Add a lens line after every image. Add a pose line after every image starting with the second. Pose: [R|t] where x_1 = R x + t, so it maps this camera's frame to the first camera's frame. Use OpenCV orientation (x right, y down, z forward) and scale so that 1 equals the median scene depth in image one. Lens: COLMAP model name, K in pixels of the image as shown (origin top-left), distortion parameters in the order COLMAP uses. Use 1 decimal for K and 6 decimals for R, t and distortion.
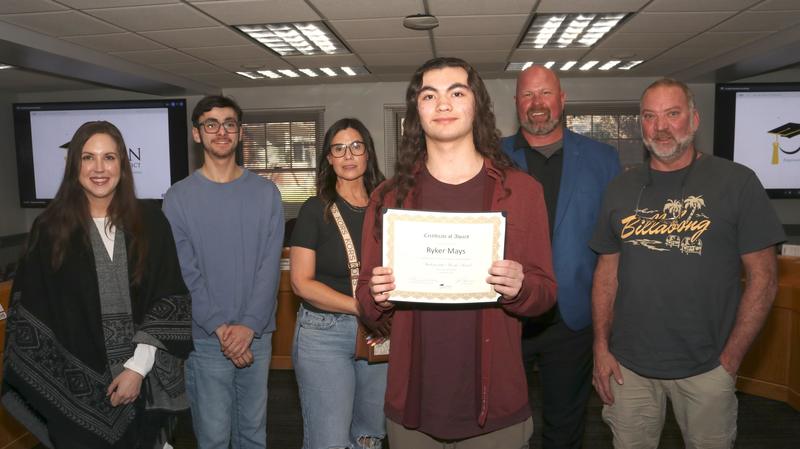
lens RADIAL K [[649.7, 0, 400.0], [0, 649.7, 224.5], [0, 0, 1]] dist [-0.162538, 0.121385]
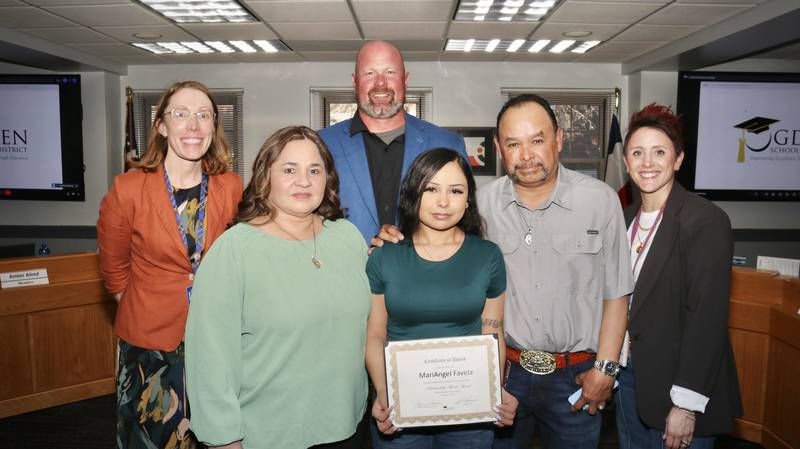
lens RADIAL K [[649.7, 0, 400.0], [0, 649.7, 224.5], [0, 0, 1]] dist [-0.162538, 0.121385]
pose [[0.997480, 0.014160, 0.069519, 0.047908], [-0.014824, 0.999849, 0.009050, -0.007865], [-0.069380, -0.010058, 0.997540, 0.130055]]
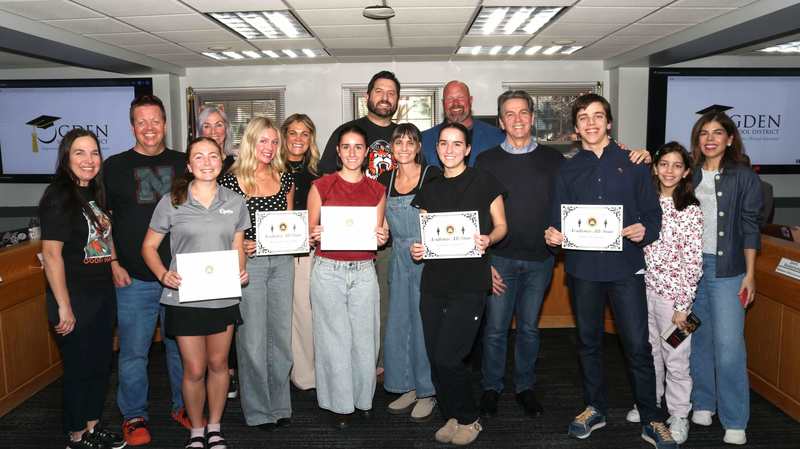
lens RADIAL K [[653.7, 0, 400.0], [0, 653.7, 224.5], [0, 0, 1]] dist [-0.156366, 0.112684]
pose [[0.997484, -0.004410, 0.070753, -0.007186], [0.002020, 0.999426, 0.033817, 0.008700], [-0.070861, -0.033589, 0.996920, -0.082844]]
